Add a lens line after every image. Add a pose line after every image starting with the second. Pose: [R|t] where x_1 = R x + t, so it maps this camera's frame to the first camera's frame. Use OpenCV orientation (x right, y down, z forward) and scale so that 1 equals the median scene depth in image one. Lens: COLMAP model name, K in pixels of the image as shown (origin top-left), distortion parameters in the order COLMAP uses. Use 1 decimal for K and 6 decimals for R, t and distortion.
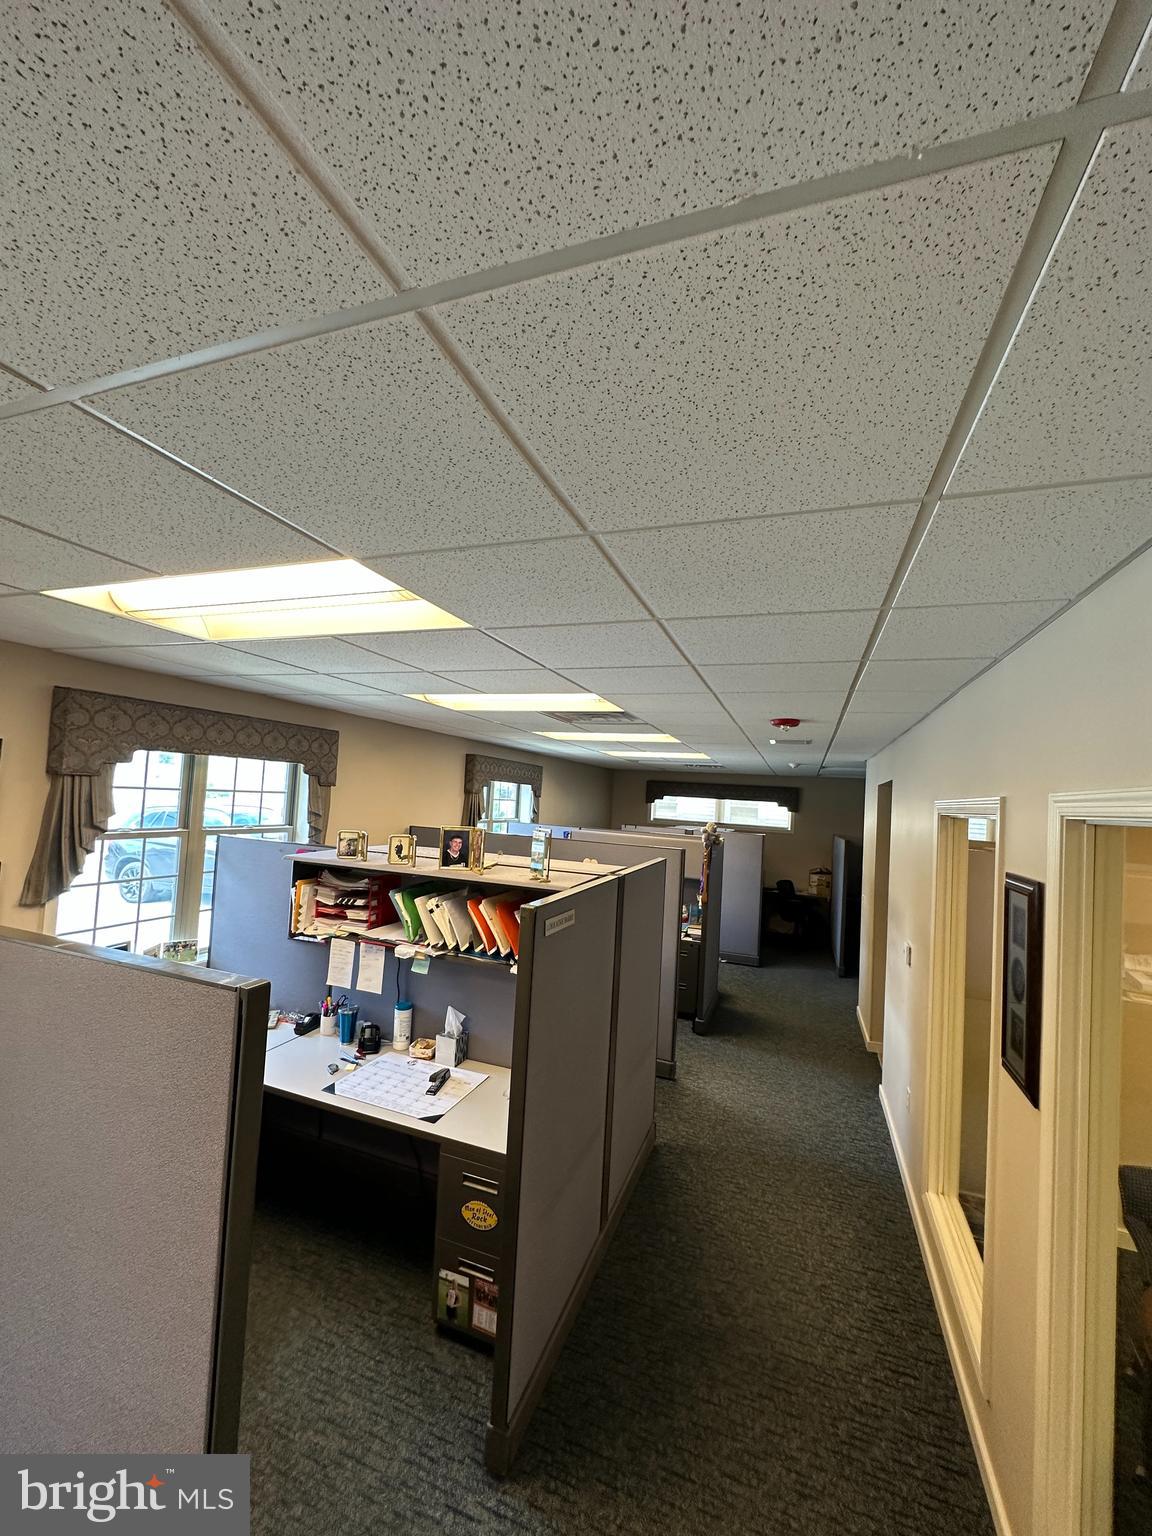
lens RADIAL K [[611.1, 0, 573.2], [0, 611.1, 771.2], [0, 0, 1]] dist [-0.004109, 0.000798]
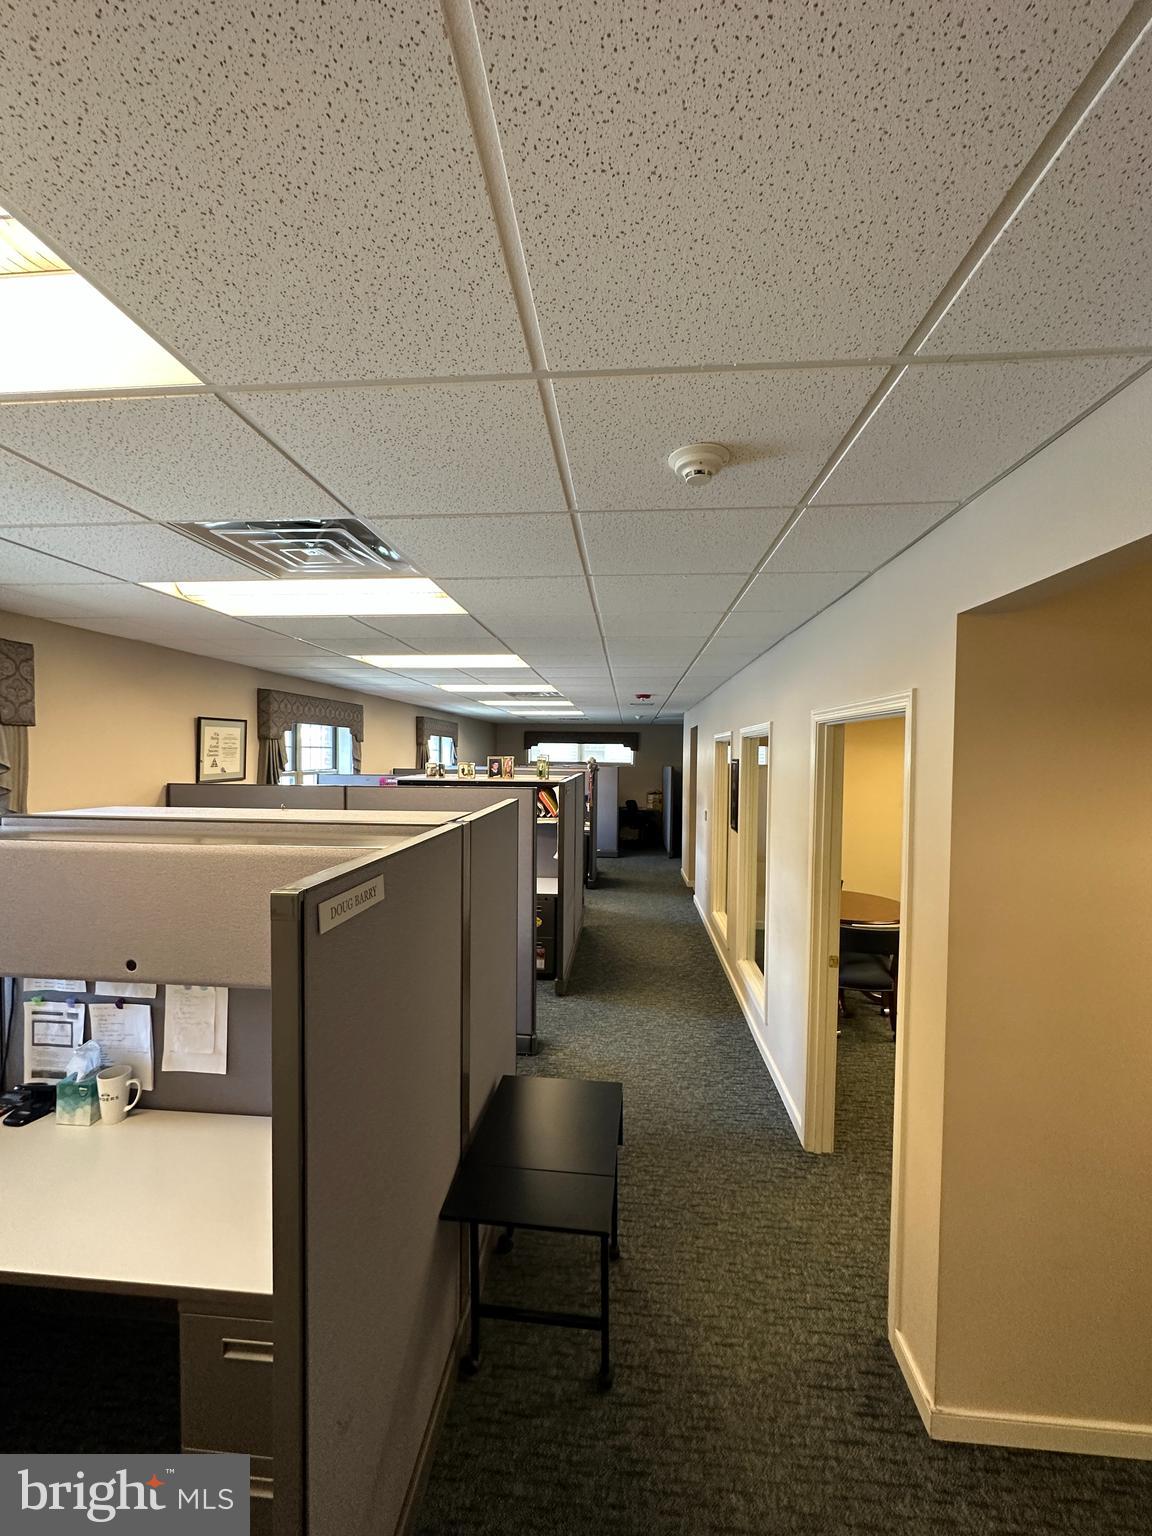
lens RADIAL K [[611.1, 0, 574.9], [0, 611.1, 769.0], [0, 0, 1]] dist [-0.004109, 0.000798]
pose [[0.962741, -0.052497, 0.265280, -0.198140], [0.032249, 0.996264, 0.080119, -0.008788], [-0.268495, -0.068579, 0.960837, -0.412121]]
